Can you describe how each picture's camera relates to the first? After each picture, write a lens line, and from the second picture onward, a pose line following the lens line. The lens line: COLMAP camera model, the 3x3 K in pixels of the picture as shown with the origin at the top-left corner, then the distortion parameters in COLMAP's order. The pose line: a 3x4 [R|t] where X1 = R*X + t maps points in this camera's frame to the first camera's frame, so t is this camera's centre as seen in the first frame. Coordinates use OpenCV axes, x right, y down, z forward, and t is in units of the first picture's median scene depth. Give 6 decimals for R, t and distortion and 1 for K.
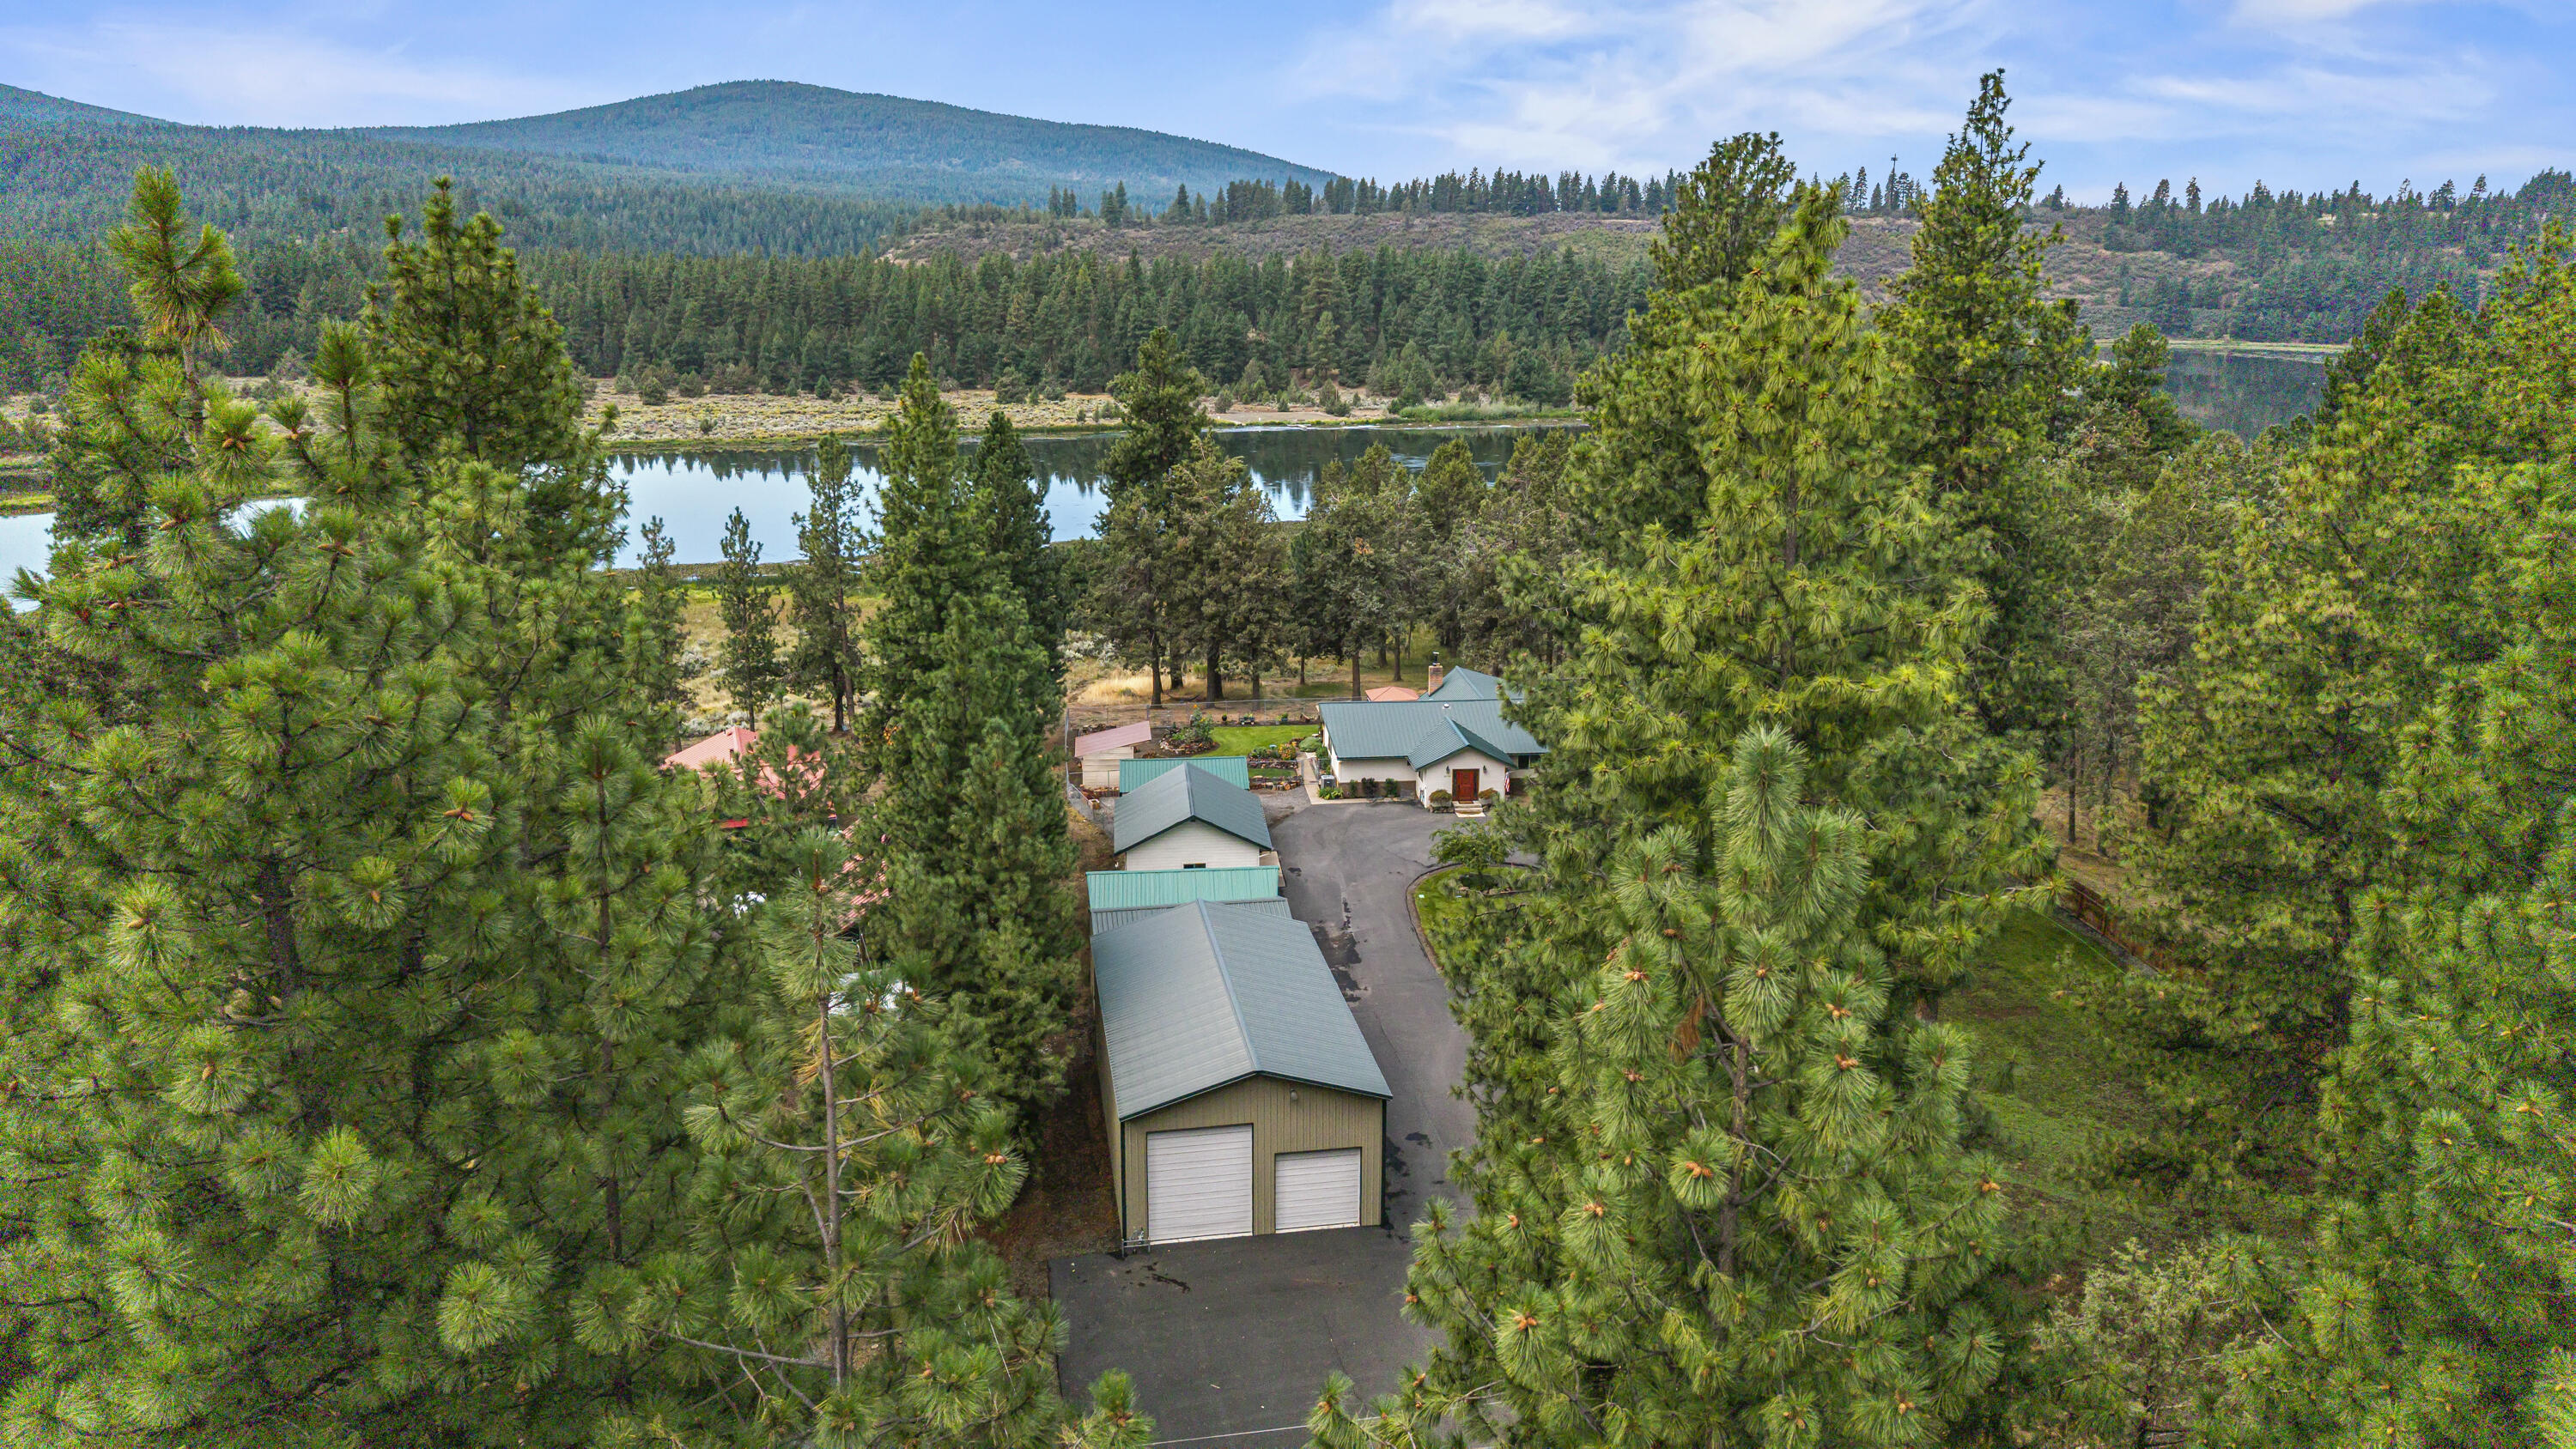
lens RADIAL K [[1717.2, 0, 1277.2], [0, 1717.2, 728.7], [0, 0, 1]] dist [0.033178, -0.045765]
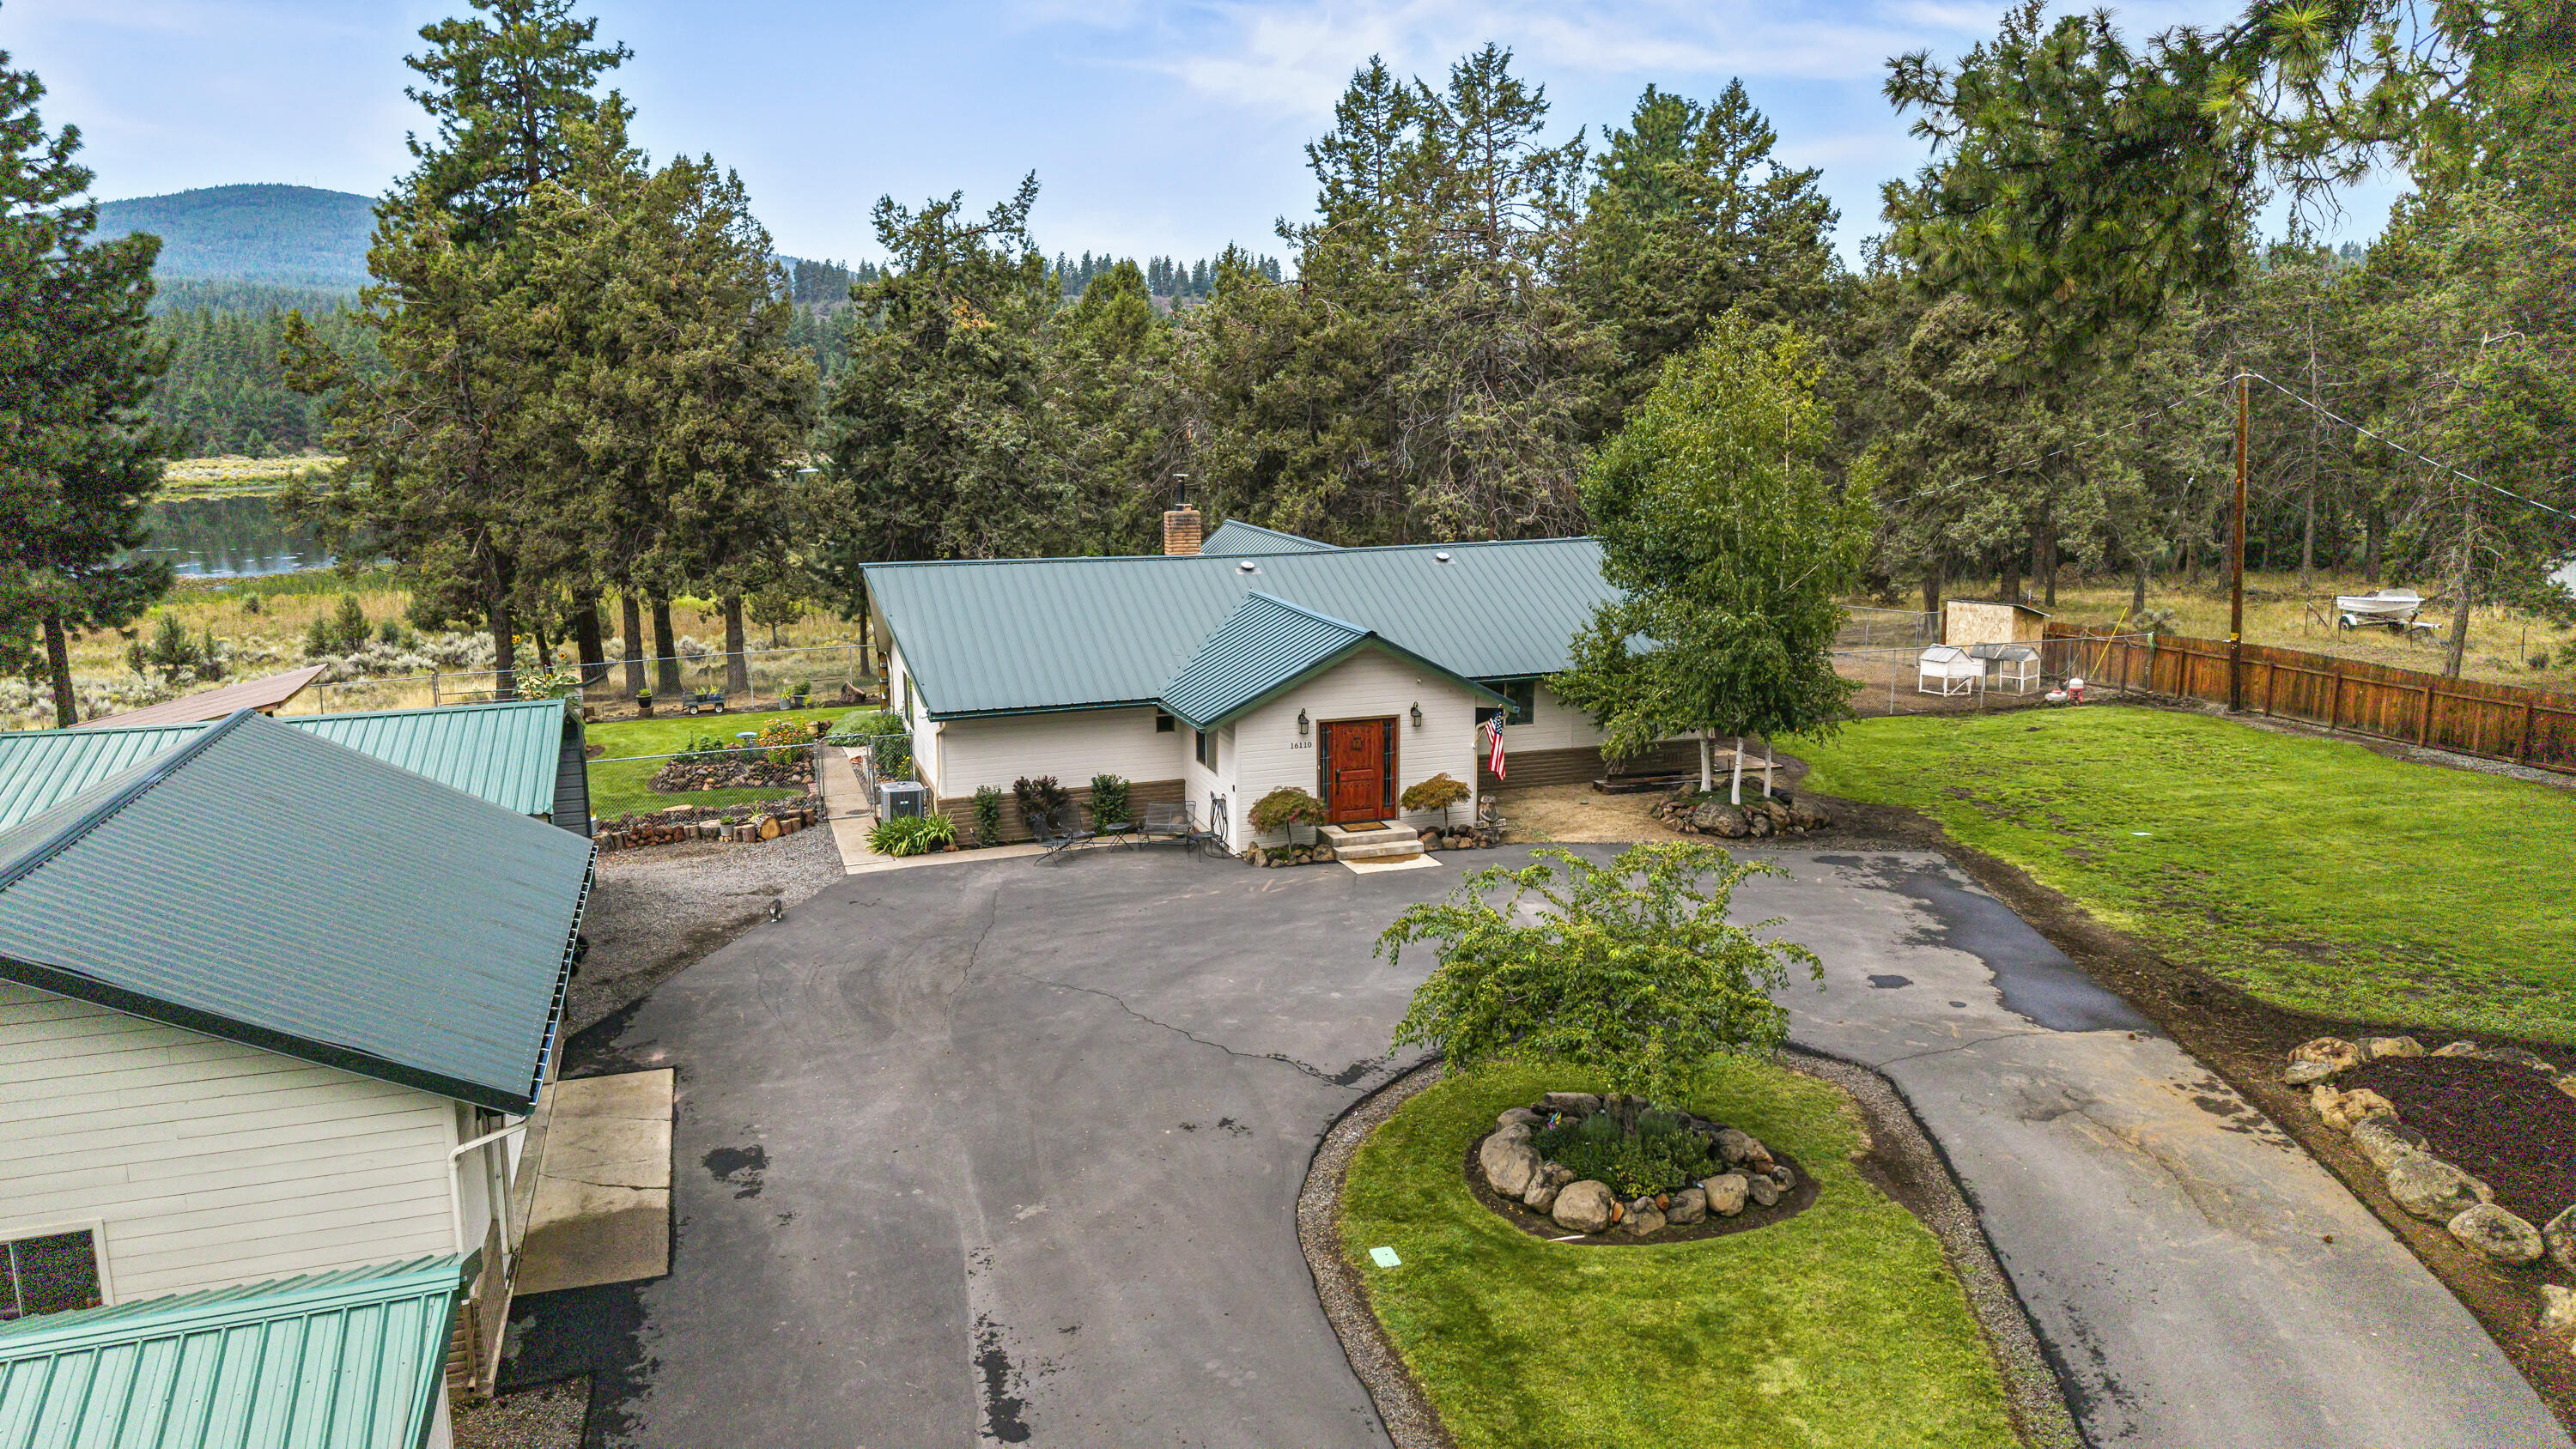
lens RADIAL K [[1733.0, 0, 1289.5], [0, 1733.0, 718.5], [0, 0, 1]] dist [-0.000285, 0.000228]
pose [[0.971748, -0.053698, 0.229831, 0.019336], [0.070104, 0.995496, -0.063821, 0.029938], [-0.225369, 0.078130, 0.971136, 0.497857]]
